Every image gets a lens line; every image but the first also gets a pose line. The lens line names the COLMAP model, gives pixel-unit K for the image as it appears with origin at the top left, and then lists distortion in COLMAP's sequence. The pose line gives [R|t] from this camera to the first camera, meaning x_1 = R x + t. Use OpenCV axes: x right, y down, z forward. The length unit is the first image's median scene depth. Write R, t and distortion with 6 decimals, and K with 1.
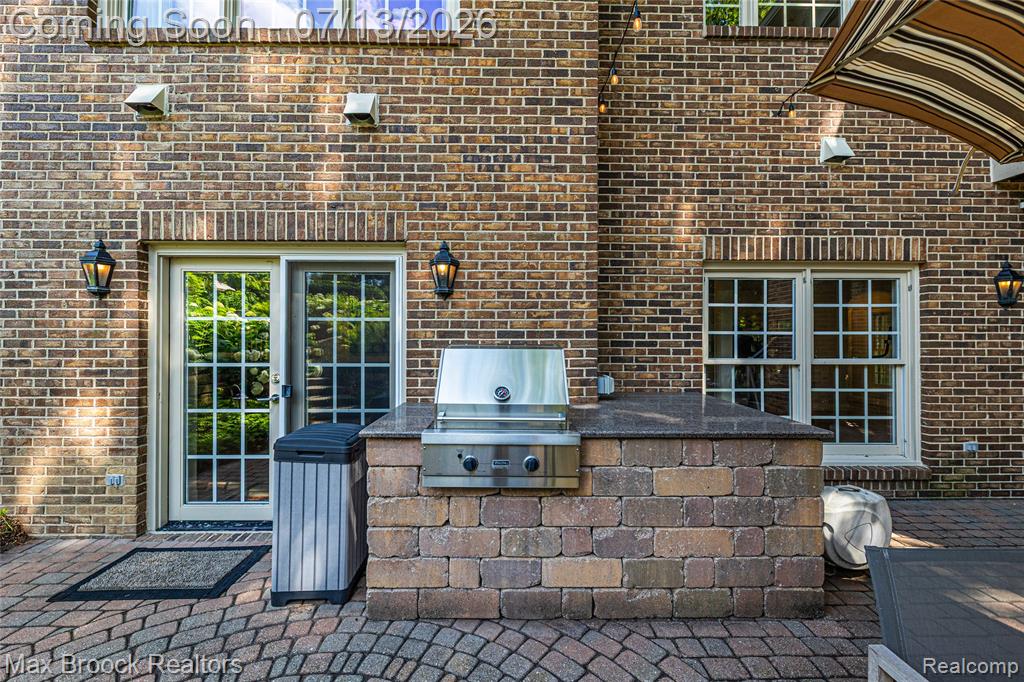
lens RADIAL K [[410.9, 0, 512.1], [0, 410.9, 337.5], [0, 0, 1]] dist [0.001914, -0.000872]
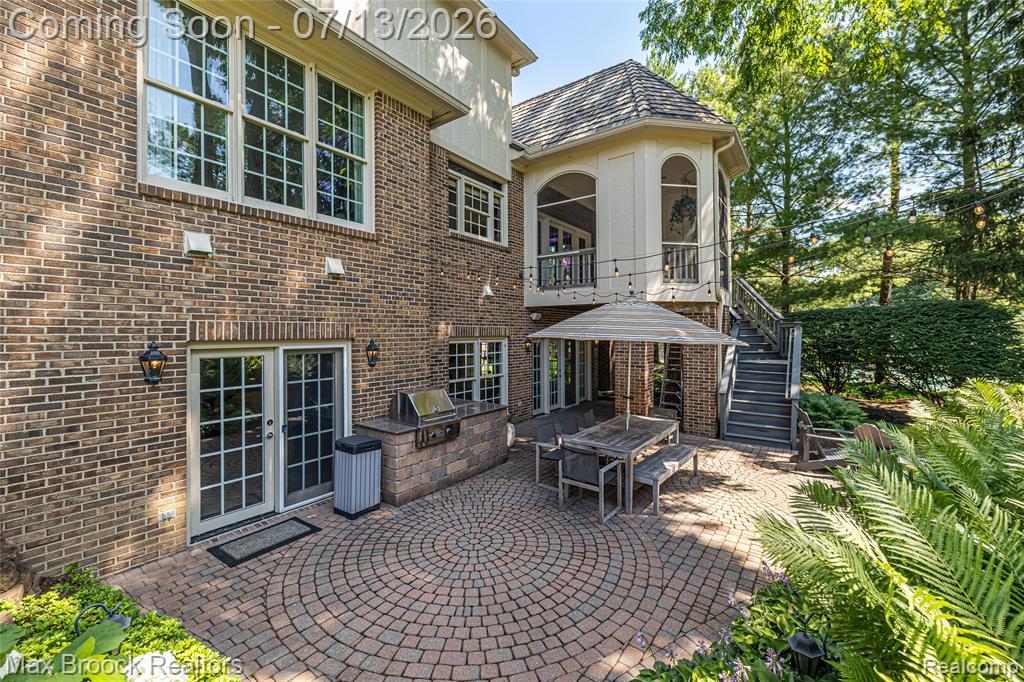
lens RADIAL K [[410.9, 0, 509.8], [0, 410.9, 335.3], [0, 0, 1]] dist [0.001914, -0.000872]
pose [[0.607553, -0.007560, 0.794243, -1.350916], [-0.001656, 0.999940, 0.010785, -0.272277], [-0.794277, -0.007868, 0.607505, -0.744785]]
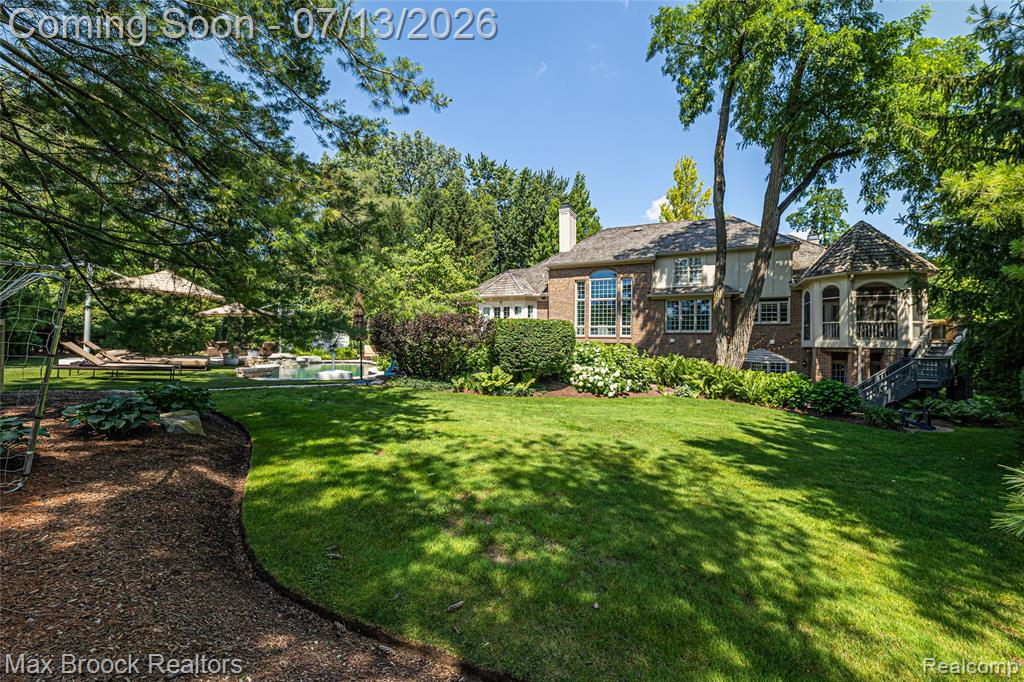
lens RADIAL K [[410.9, 0, 510.5], [0, 410.9, 342.7], [0, 0, 1]] dist [0.001914, -0.000872]
pose [[0.889502, 0.006477, -0.456885, 0.050316], [-0.007226, 0.999974, 0.000107, -0.512759], [0.456874, 0.003206, 0.889526, -8.265945]]
